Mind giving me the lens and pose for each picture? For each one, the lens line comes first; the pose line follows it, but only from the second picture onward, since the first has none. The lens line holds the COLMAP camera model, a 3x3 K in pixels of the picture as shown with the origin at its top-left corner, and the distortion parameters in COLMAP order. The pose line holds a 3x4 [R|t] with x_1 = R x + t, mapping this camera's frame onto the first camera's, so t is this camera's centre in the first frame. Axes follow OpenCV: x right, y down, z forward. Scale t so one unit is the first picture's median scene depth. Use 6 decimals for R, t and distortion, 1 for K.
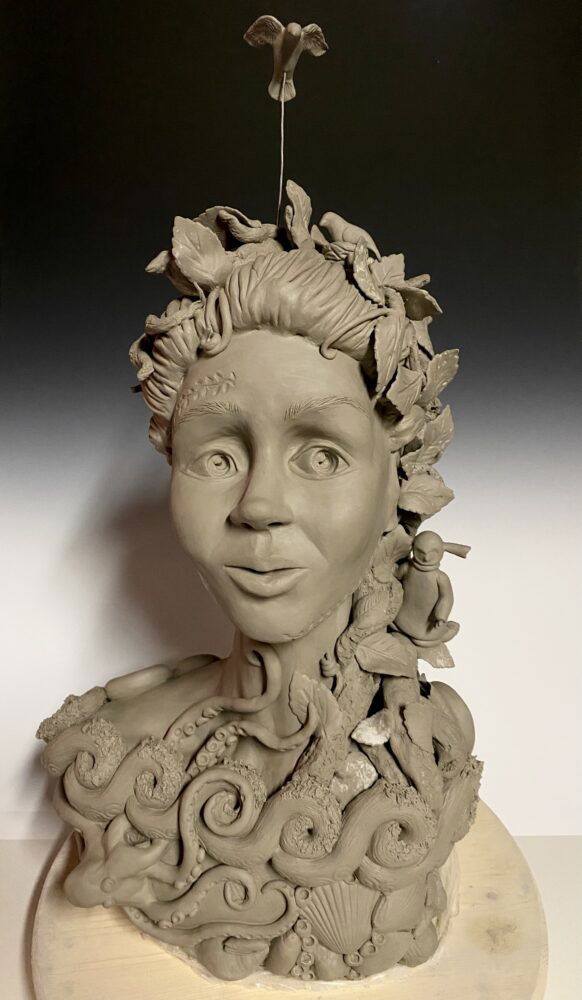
lens RADIAL K [[741.2, 0, 291.0], [0, 741.2, 495.1], [0, 0, 1]] dist [0.004719, -0.000845]
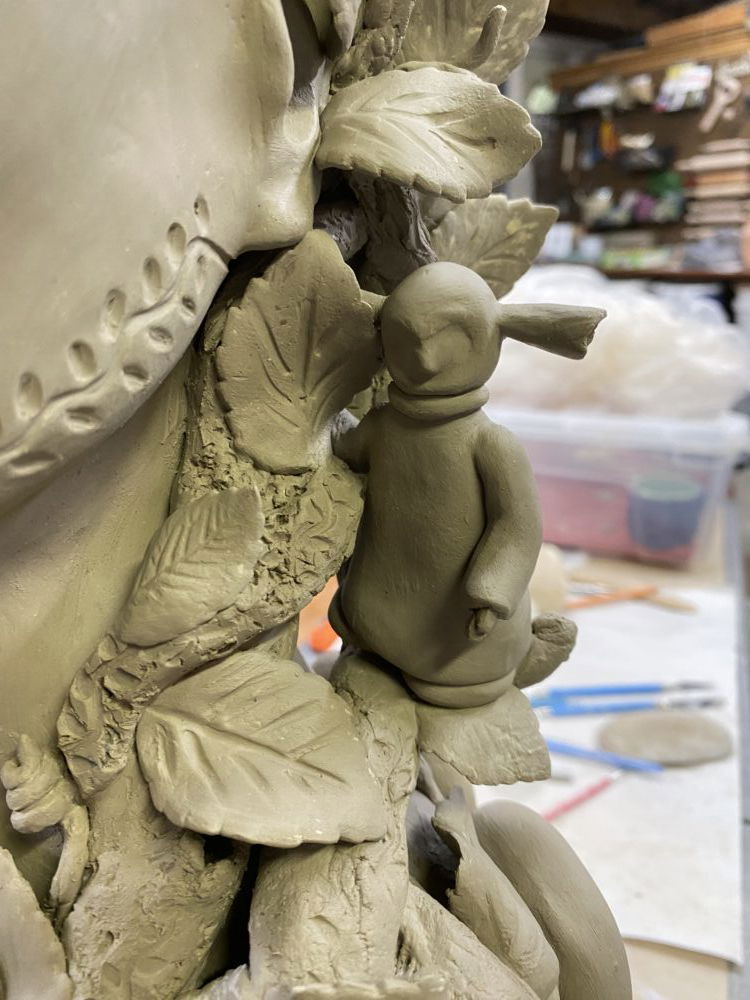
lens RADIAL K [[872.6, 0, 375.0], [0, 872.6, 500.0], [0, 0, 1]] dist [0.087895, 0.000527]
pose [[0.996889, 0.001272, -0.078813, 0.196520], [0.002478, 0.998869, 0.047472, 0.121653], [0.078785, -0.047520, 0.995758, 0.733996]]
